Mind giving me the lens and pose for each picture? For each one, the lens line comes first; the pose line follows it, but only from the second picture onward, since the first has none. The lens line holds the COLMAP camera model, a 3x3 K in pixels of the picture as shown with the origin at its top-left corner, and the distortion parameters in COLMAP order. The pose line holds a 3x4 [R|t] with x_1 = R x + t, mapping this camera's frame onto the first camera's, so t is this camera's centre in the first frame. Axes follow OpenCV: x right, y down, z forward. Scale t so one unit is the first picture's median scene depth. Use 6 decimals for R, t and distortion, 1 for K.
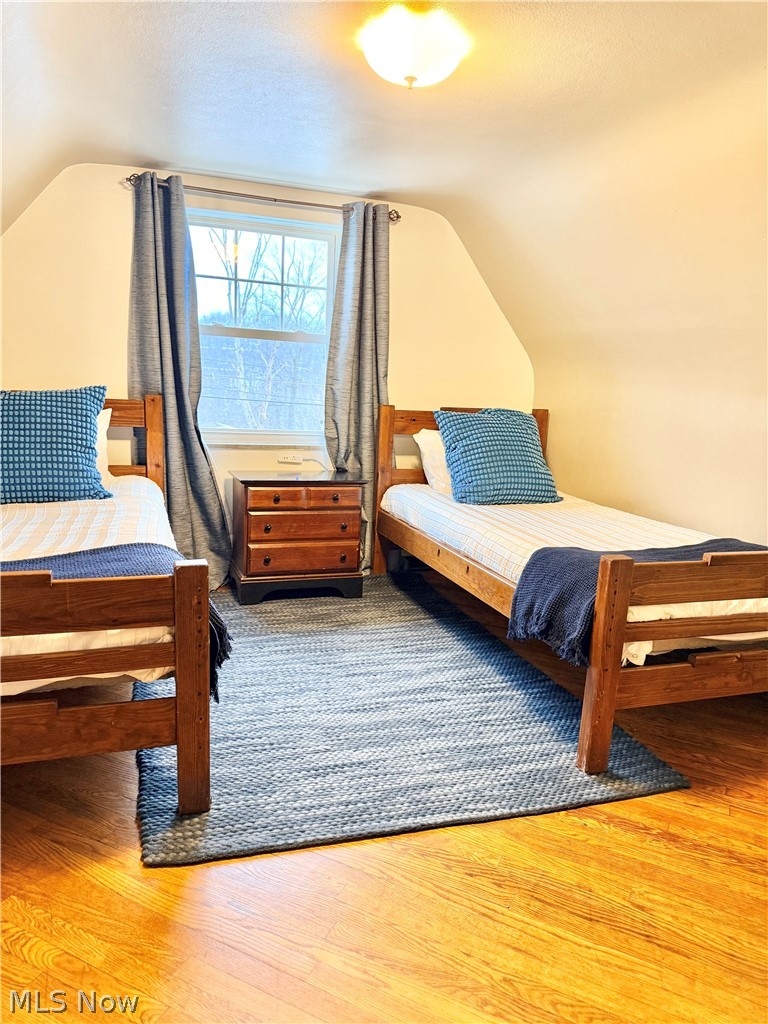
lens RADIAL K [[718.8, 0, 385.9], [0, 718.8, 519.7], [0, 0, 1]] dist [0.045366, -0.059135]
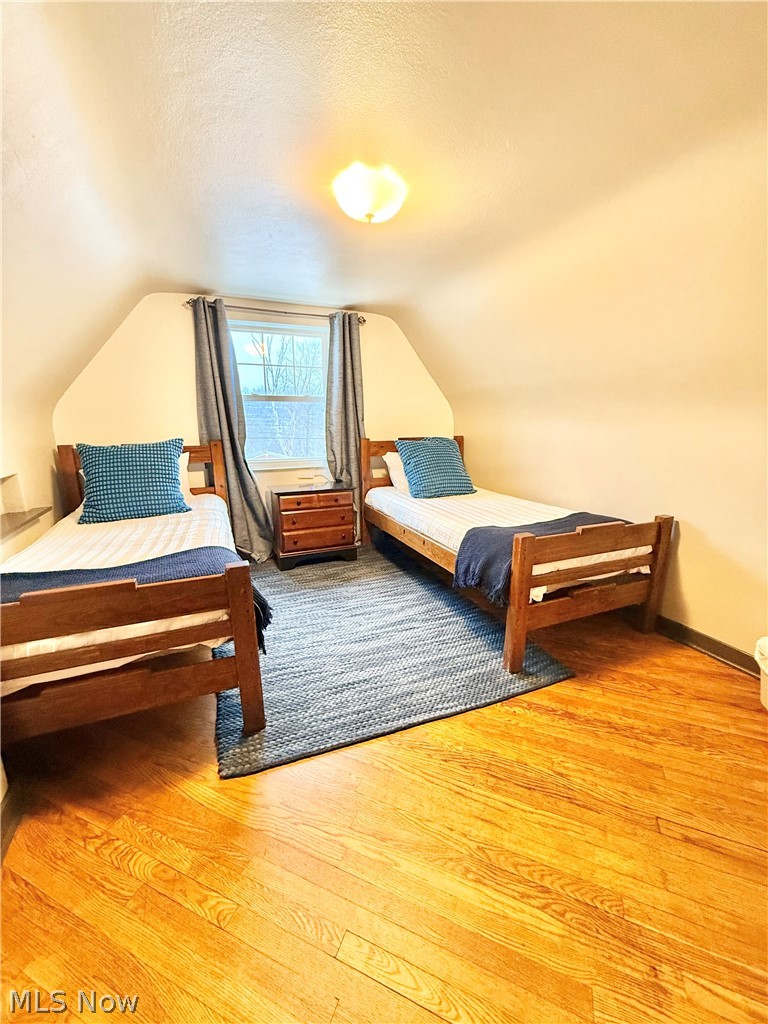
lens RADIAL K [[407.2, 0, 386.0], [0, 407.2, 512.2], [0, 0, 1]] dist [-0.001750, 0.000239]
pose [[0.996782, -0.064622, 0.047433, -0.008462], [0.063064, 0.997443, 0.033633, -0.041548], [-0.049485, -0.030533, 0.998308, 0.152660]]
